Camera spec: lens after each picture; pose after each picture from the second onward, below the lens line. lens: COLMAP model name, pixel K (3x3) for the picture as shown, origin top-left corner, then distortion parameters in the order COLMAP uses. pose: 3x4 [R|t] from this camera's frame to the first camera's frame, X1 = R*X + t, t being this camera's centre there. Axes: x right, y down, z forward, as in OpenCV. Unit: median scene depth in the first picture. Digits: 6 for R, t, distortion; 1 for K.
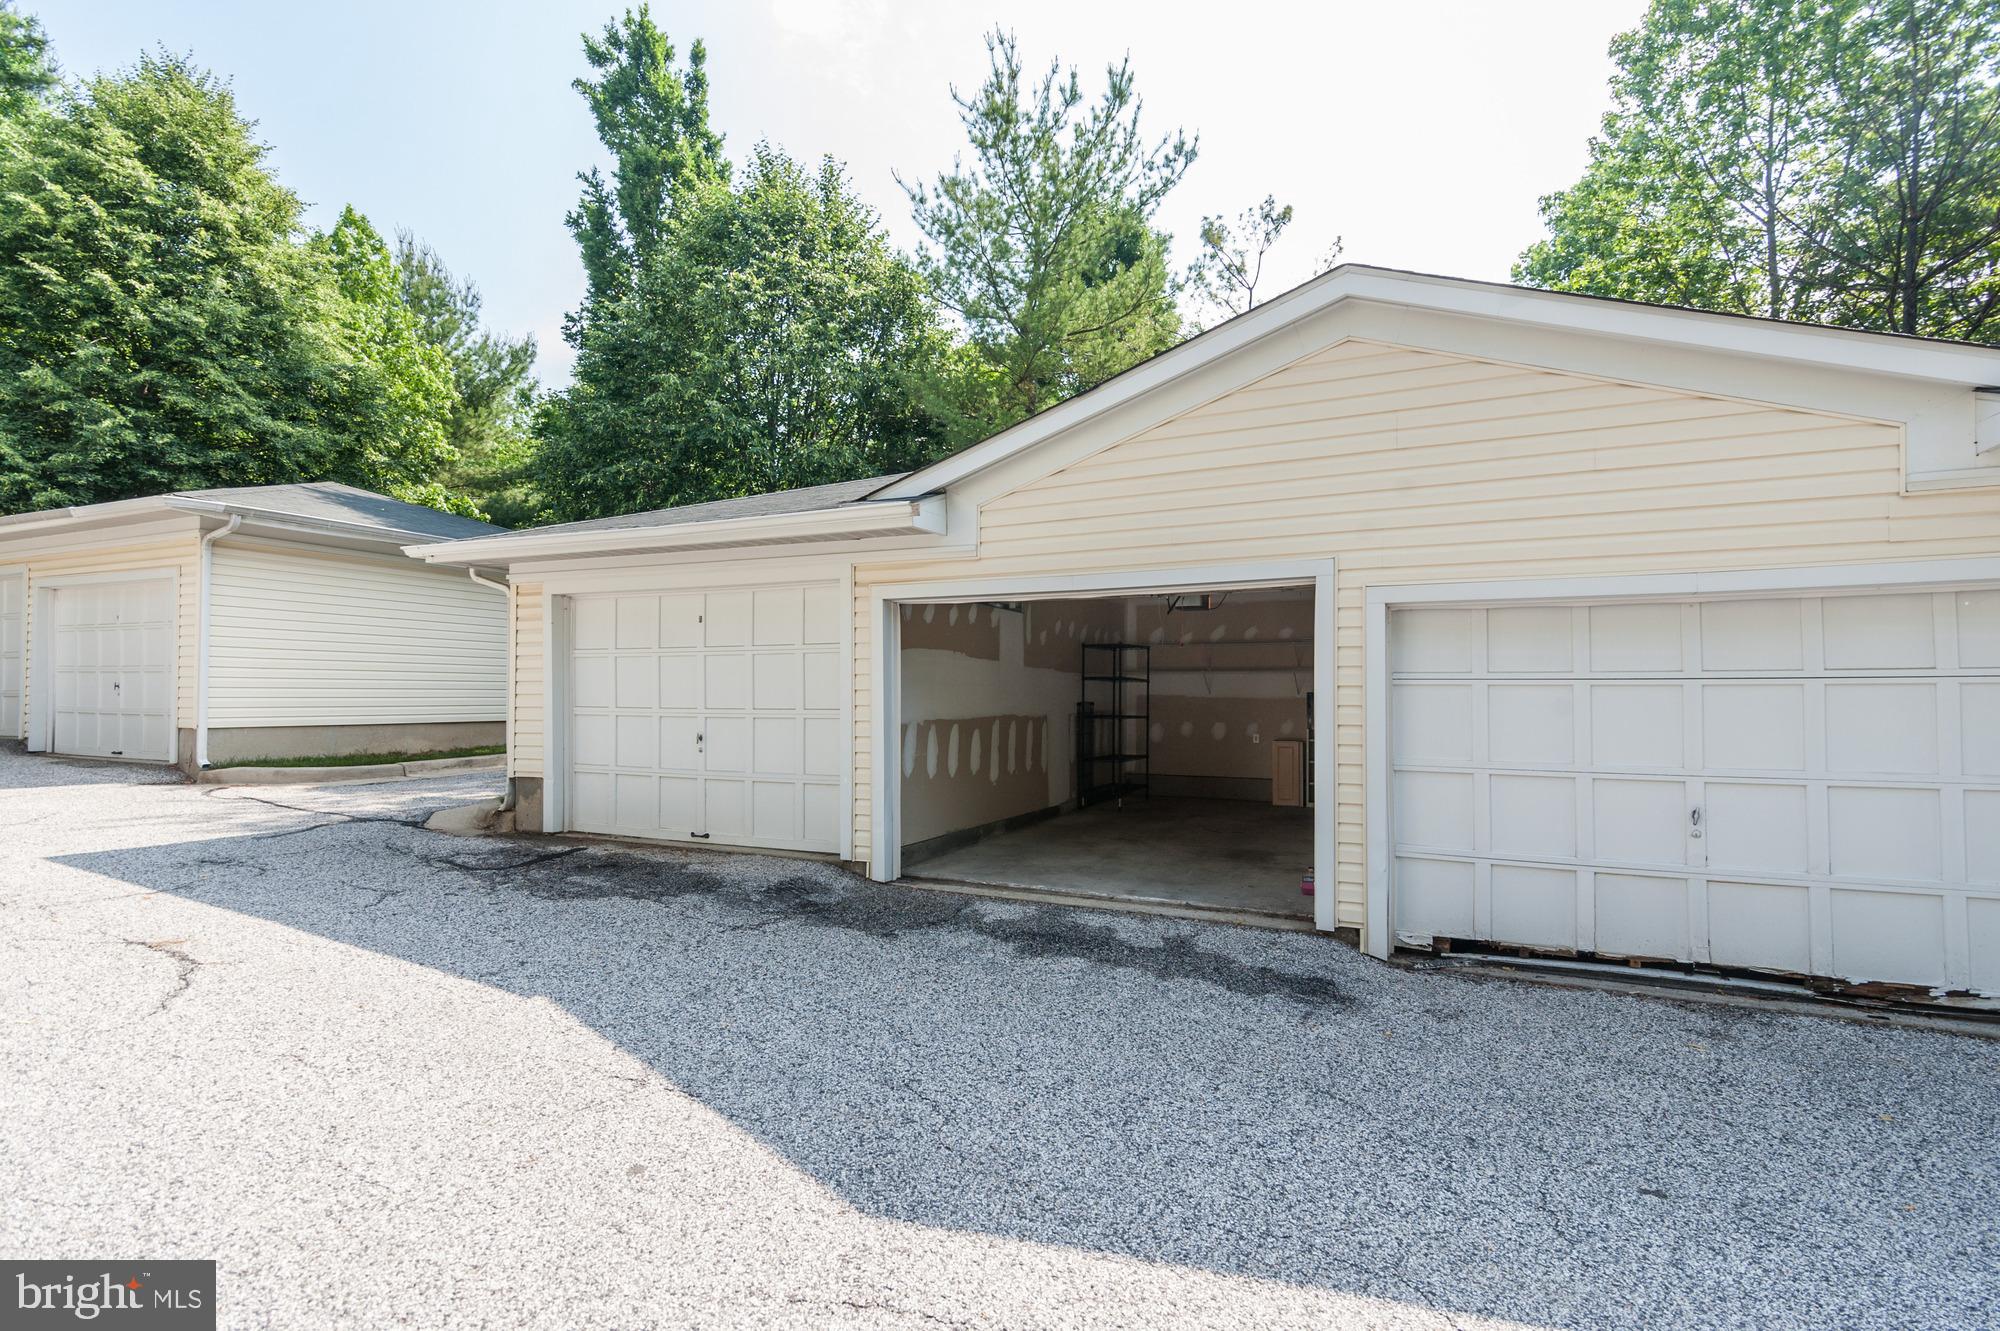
lens RADIAL K [[975.5, 0, 1009.8], [0, 975.5, 668.2], [0, 0, 1]] dist [-0.003905, -0.000996]
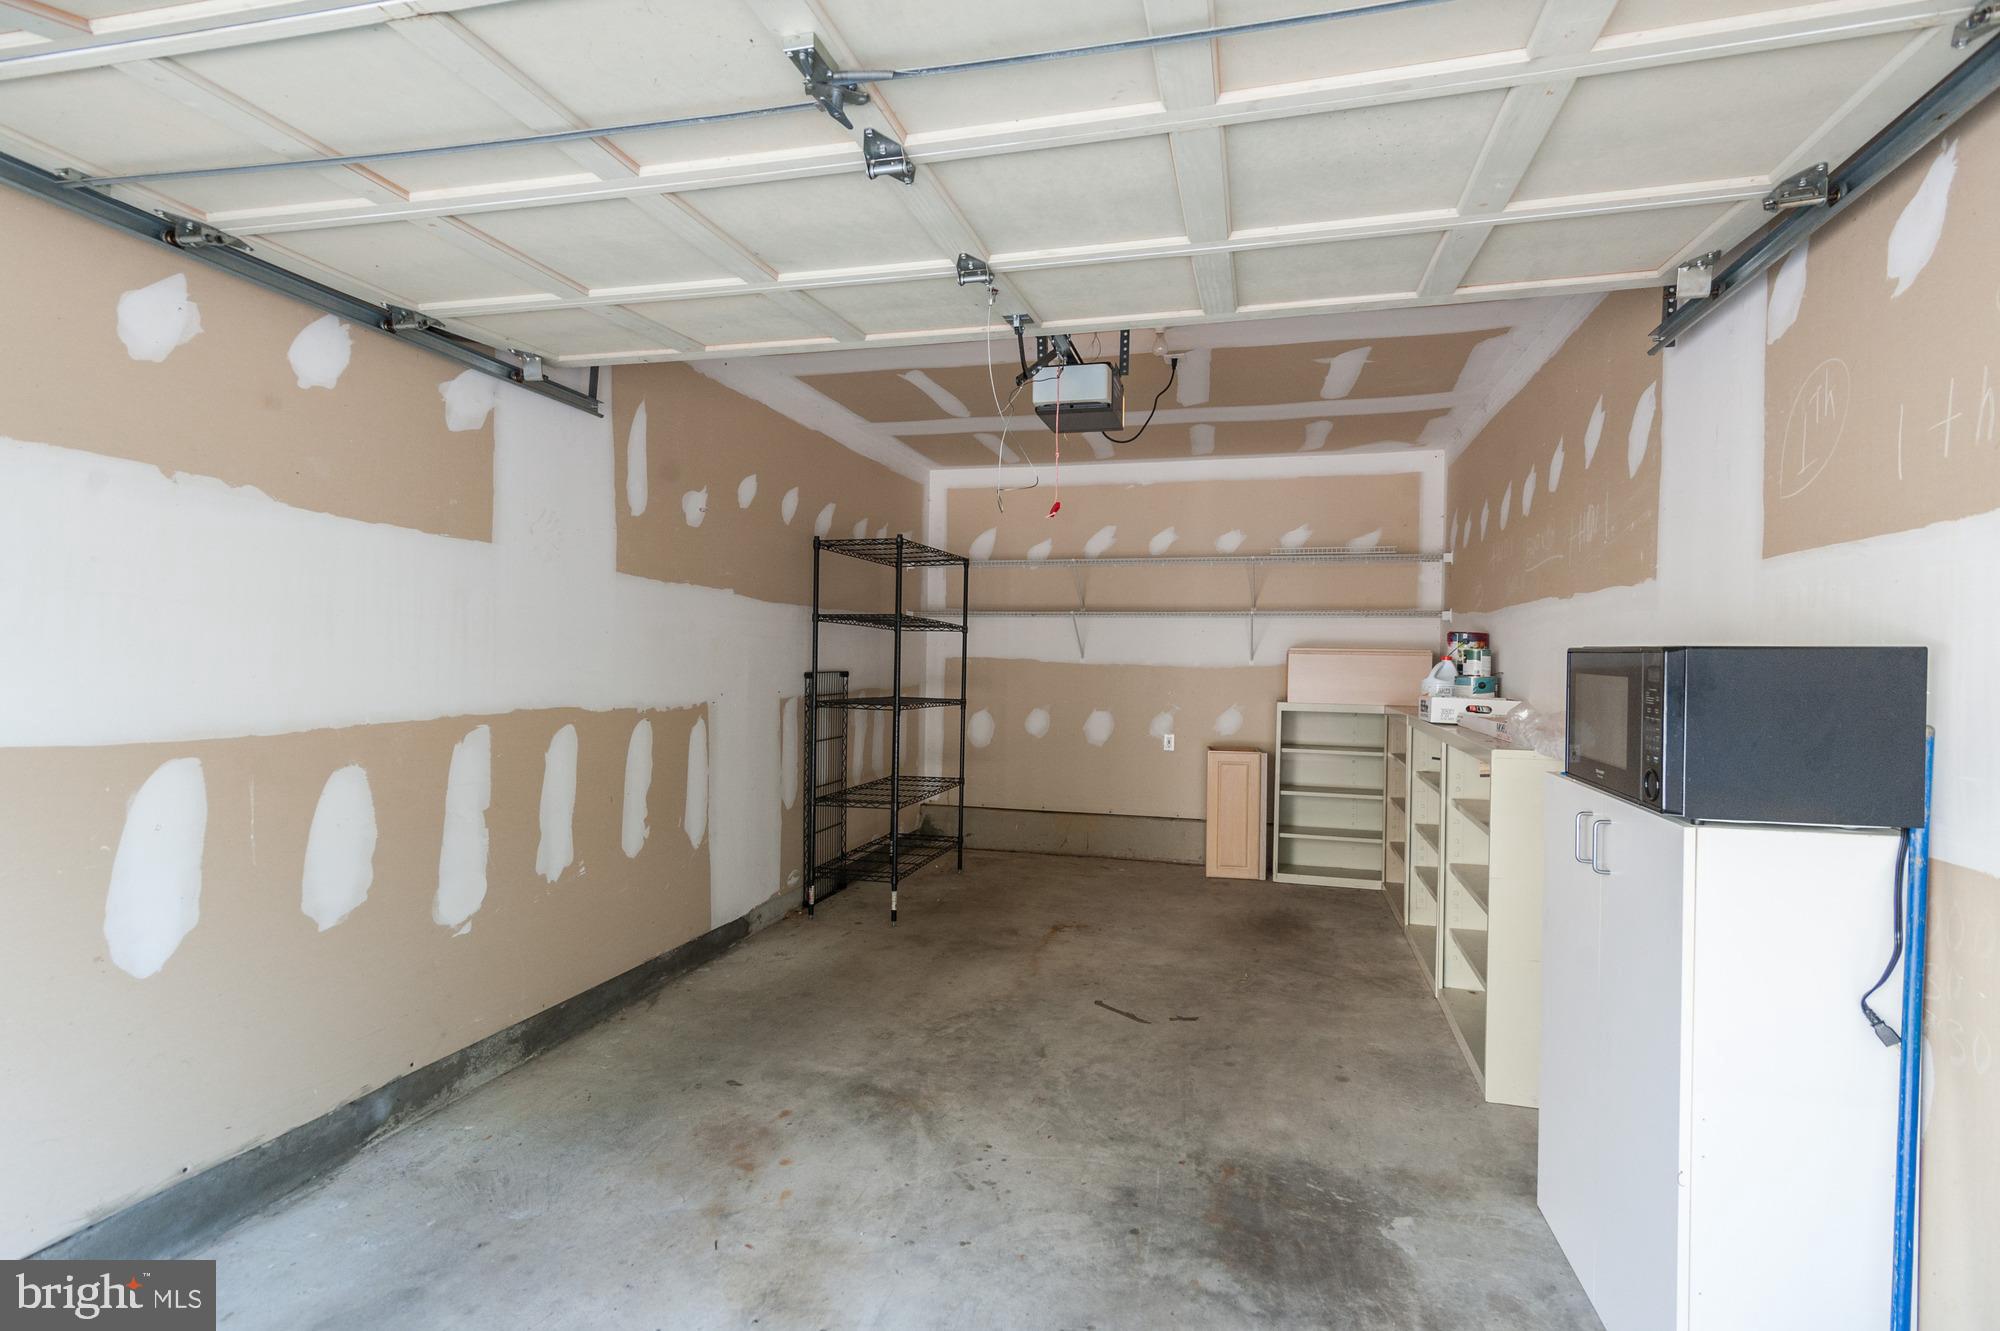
lens RADIAL K [[975.5, 0, 1005.9], [0, 975.5, 661.2], [0, 0, 1]] dist [-0.003905, -0.000996]
pose [[0.986606, 0.007608, 0.162943, 0.084292], [-0.012013, 0.999588, 0.026066, 0.016841], [-0.162678, -0.027675, 0.986291, 0.524365]]
